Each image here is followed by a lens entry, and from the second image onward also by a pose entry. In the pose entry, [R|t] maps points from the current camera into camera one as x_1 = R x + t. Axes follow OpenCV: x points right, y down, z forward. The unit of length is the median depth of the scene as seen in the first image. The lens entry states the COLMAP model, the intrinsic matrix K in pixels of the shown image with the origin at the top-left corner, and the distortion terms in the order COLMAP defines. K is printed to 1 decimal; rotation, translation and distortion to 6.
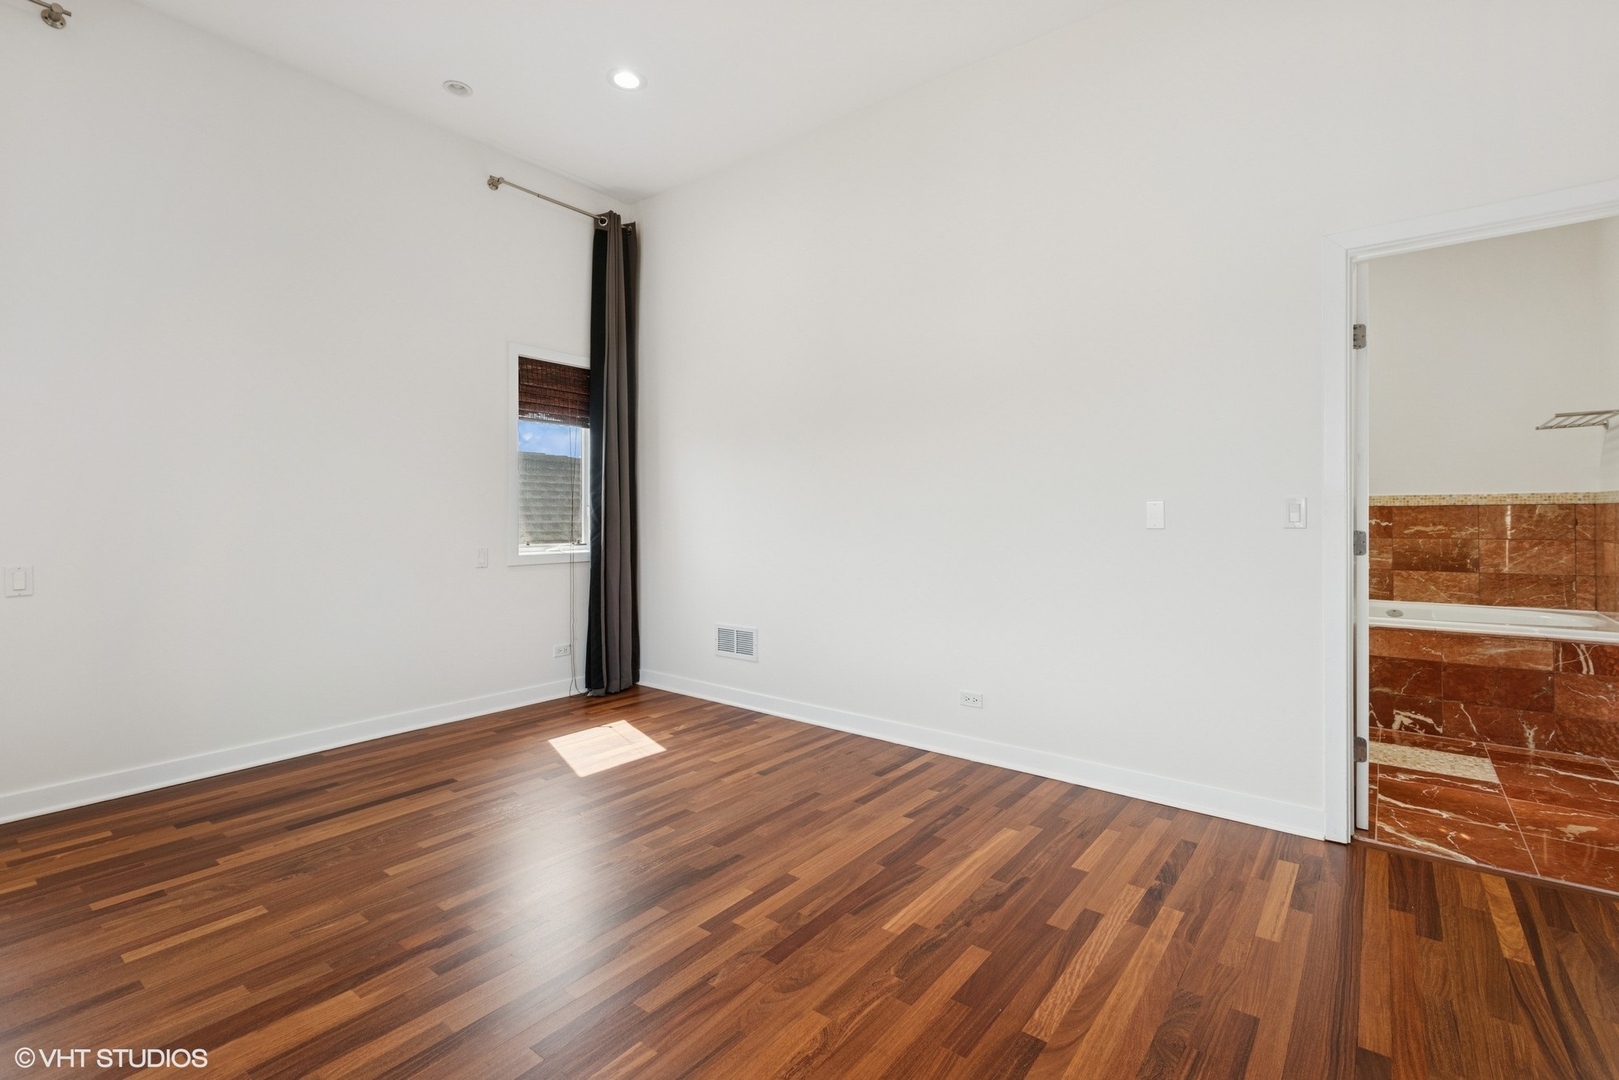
lens RADIAL K [[744.3, 0, 793.0], [0, 744.3, 515.8], [0, 0, 1]] dist [0.024005, -0.011657]
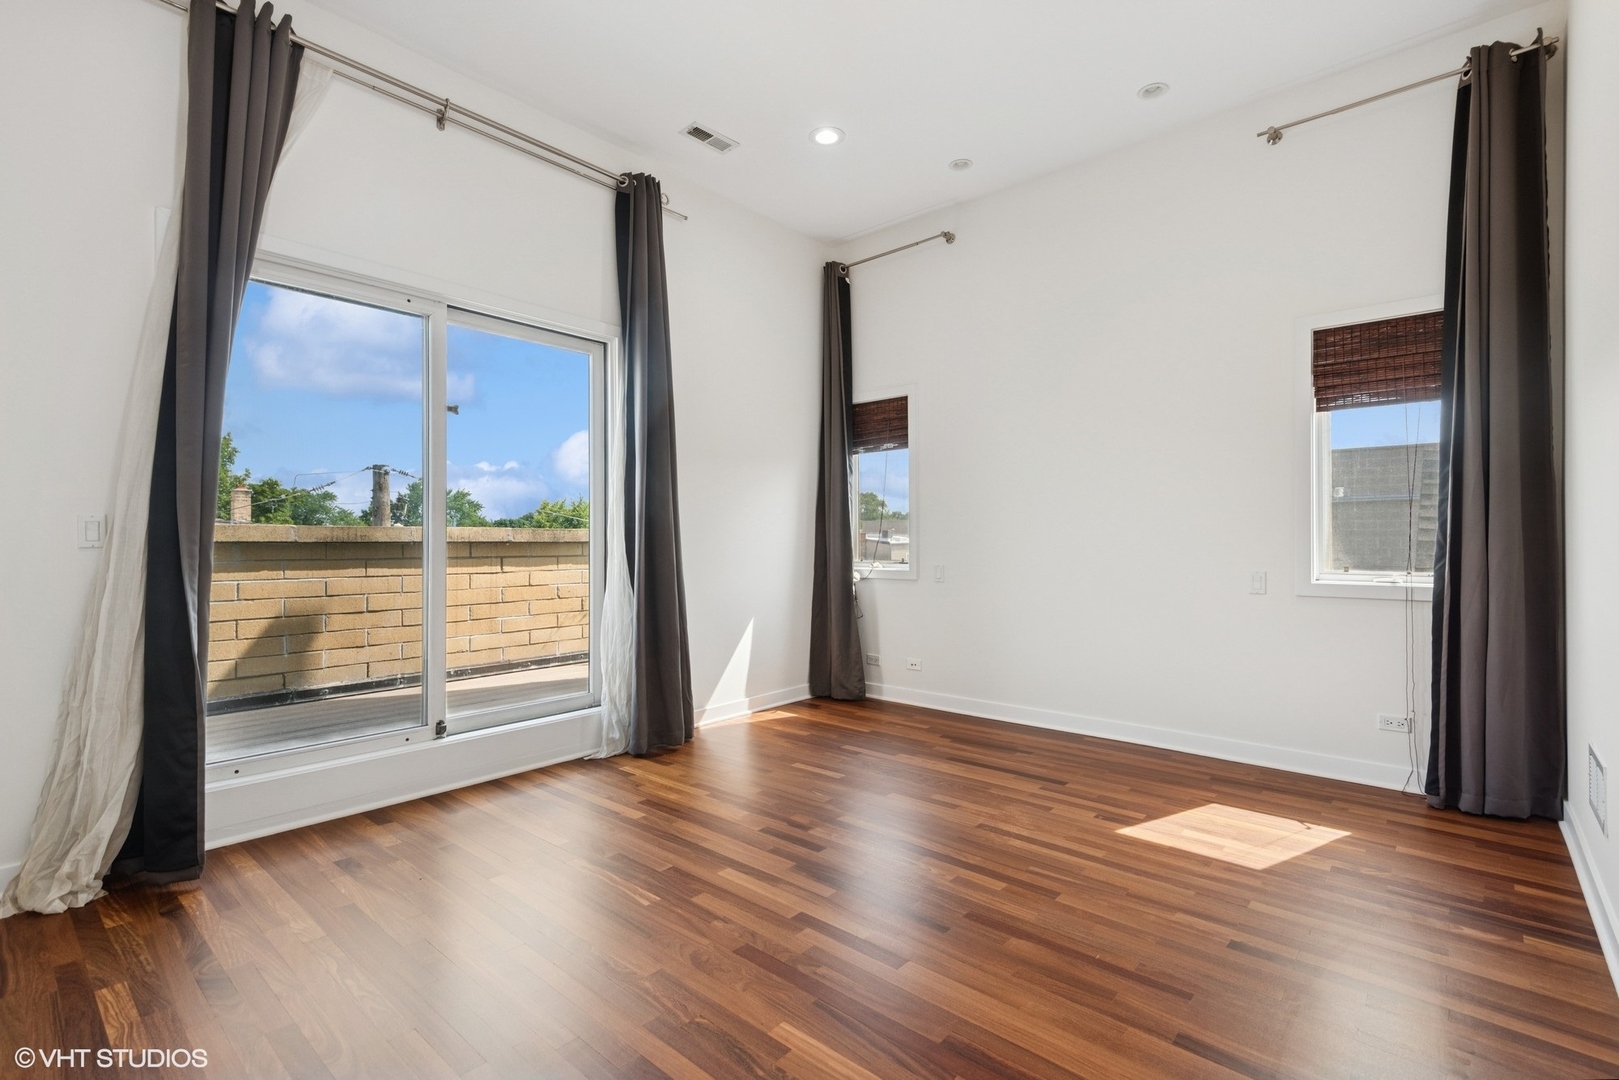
lens RADIAL K [[744.3, 0, 804.7], [0, 744.3, 532.9], [0, 0, 1]] dist [0.024005, -0.011657]
pose [[-0.054640, -0.003644, -0.998499, 0.580840], [0.003467, 0.999987, -0.003839, 0.001605], [0.998500, -0.003672, -0.054627, 0.646048]]
